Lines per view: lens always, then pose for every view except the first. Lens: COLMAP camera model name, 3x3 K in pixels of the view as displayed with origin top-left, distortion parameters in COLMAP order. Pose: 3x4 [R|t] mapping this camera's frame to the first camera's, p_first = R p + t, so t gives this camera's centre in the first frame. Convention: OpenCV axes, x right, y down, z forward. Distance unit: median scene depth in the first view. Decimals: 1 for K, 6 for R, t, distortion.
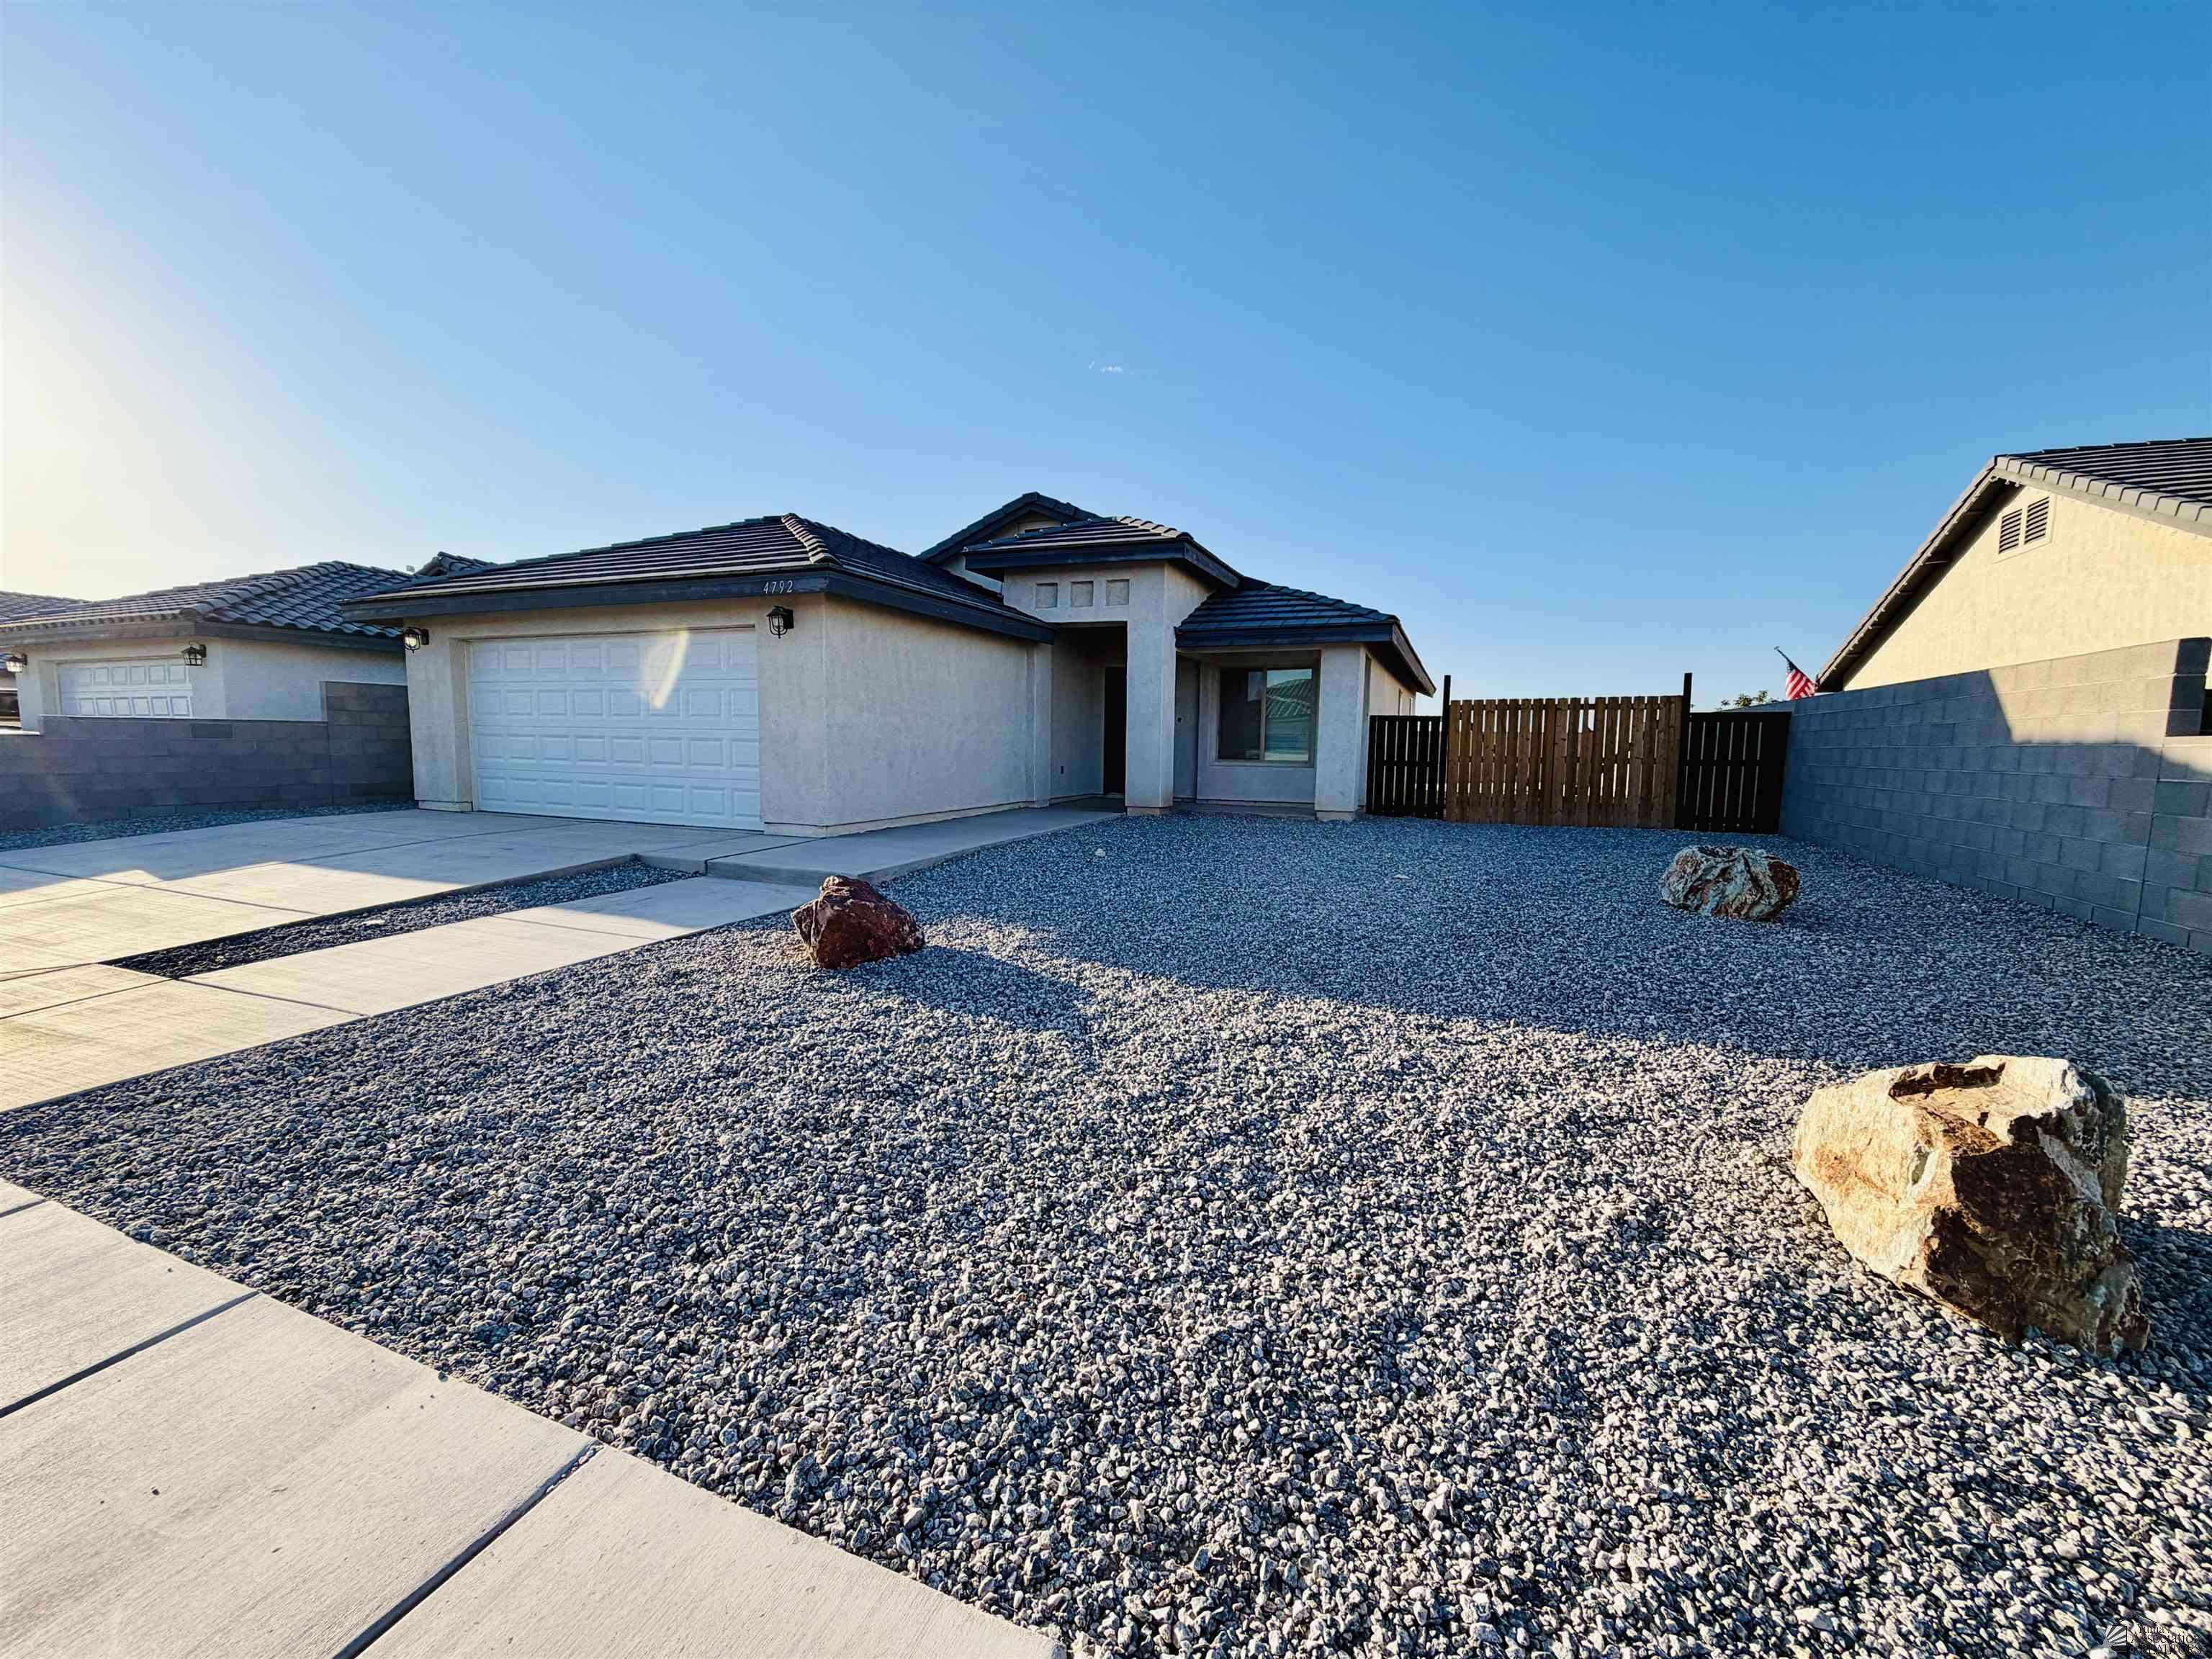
lens RADIAL K [[884.8, 0, 1101.5], [0, 884.8, 832.9], [0, 0, 1]] dist [-0.000090, 0.000497]
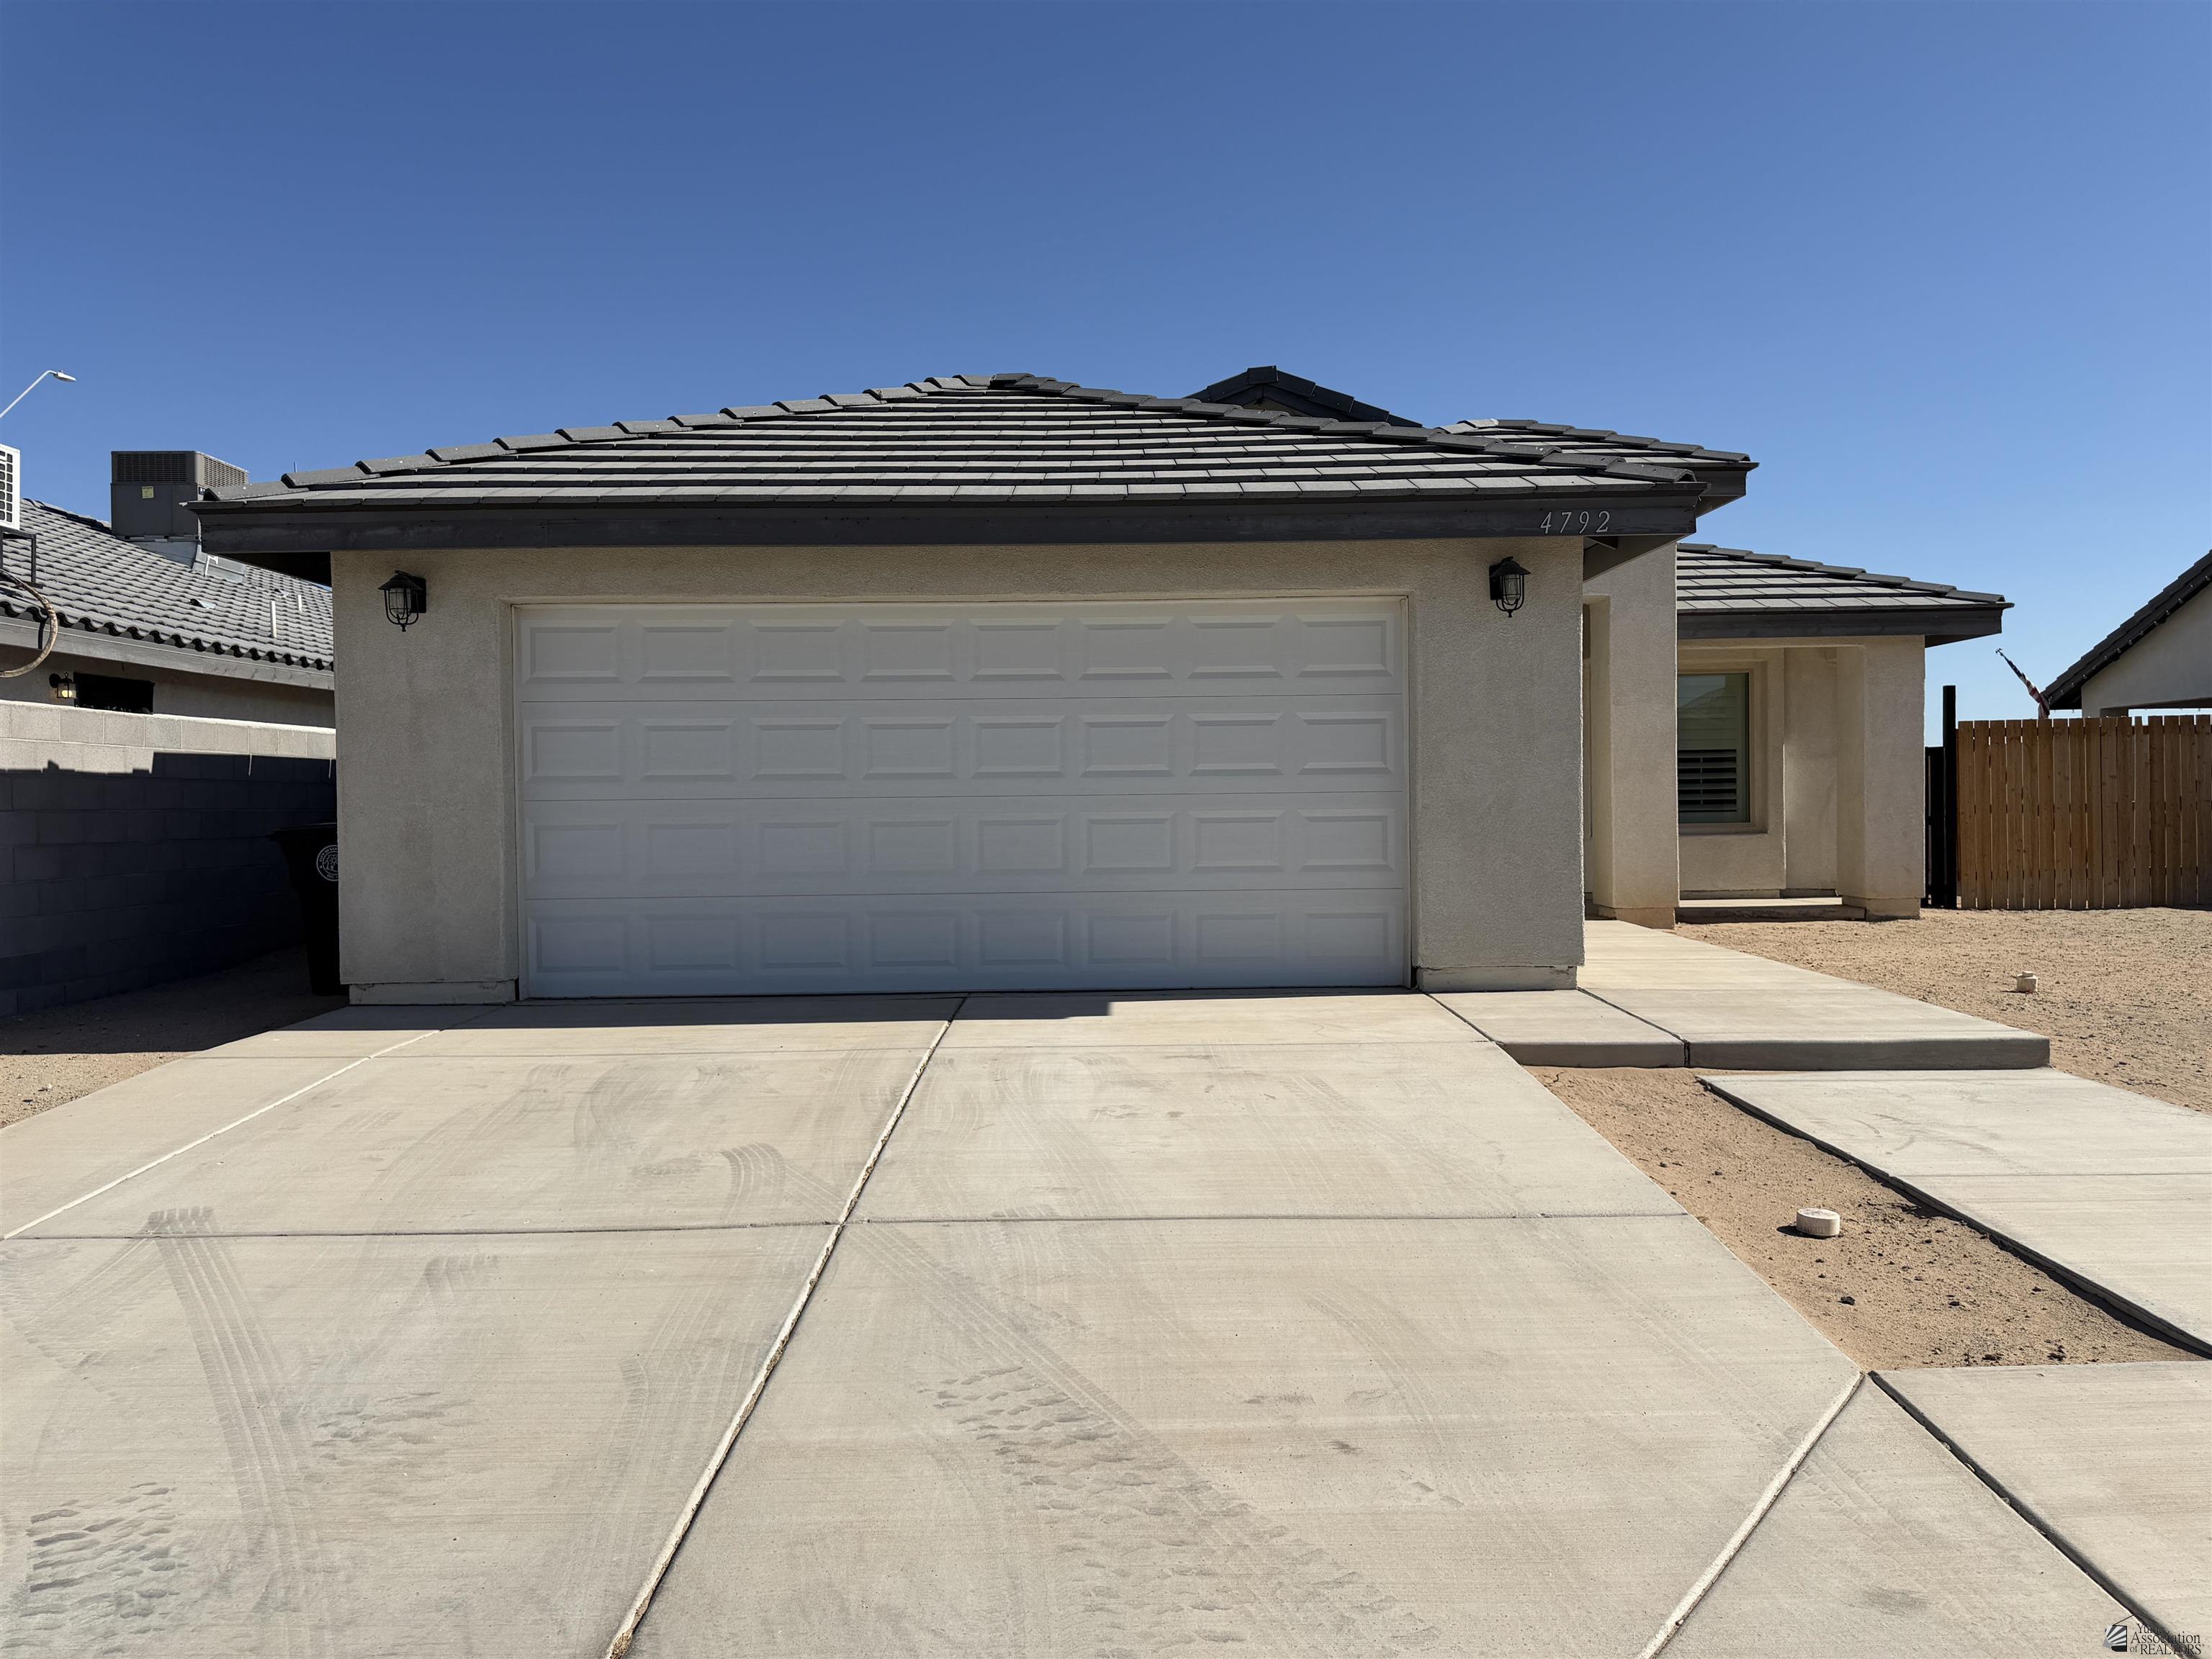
lens RADIAL K [[1553.8, 0, 1100.9], [0, 1553.8, 859.0], [0, 0, 1]] dist [0.105157, -0.130732]
pose [[0.925104, -0.041624, 0.377426, -0.689411], [0.067687, 0.996131, -0.056049, -0.028463], [-0.373632, 0.077398, 0.924342, 0.169739]]
